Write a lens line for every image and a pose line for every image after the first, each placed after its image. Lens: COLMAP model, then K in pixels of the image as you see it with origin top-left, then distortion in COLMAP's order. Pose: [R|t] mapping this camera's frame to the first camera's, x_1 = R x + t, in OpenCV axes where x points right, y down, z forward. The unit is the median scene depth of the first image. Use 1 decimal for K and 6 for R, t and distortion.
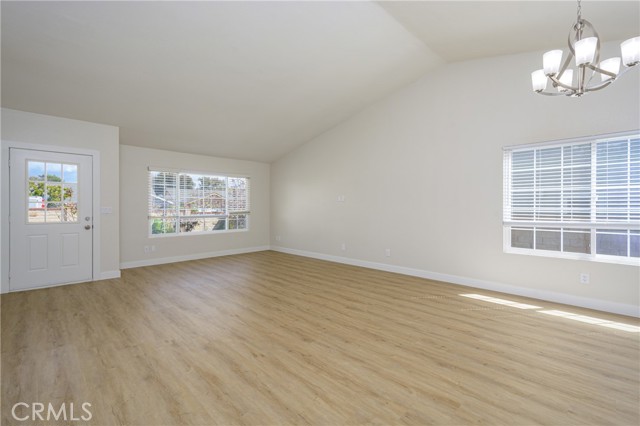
lens RADIAL K [[283.5, 0, 319.8], [0, 283.5, 214.0], [0, 0, 1]] dist [0.010000, -0.000860]
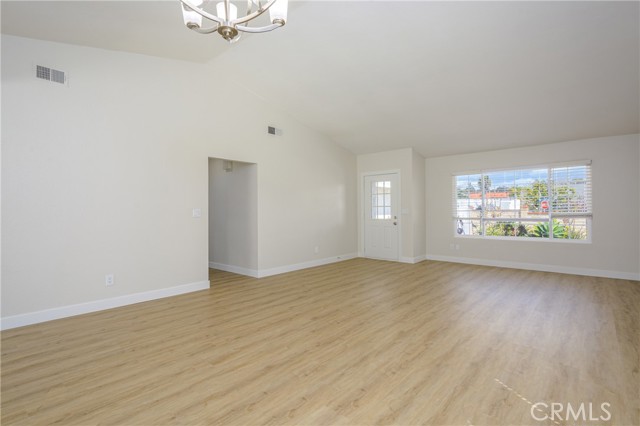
lens RADIAL K [[311.9, 0, 318.4], [0, 311.9, 210.4], [0, 0, 1]] dist [0.007423, -0.002558]
pose [[0.064724, -0.000465, -0.997903, 1.288363], [-0.017449, 0.999846, -0.001597, -0.016544], [0.997751, 0.017515, 0.064706, 0.921020]]
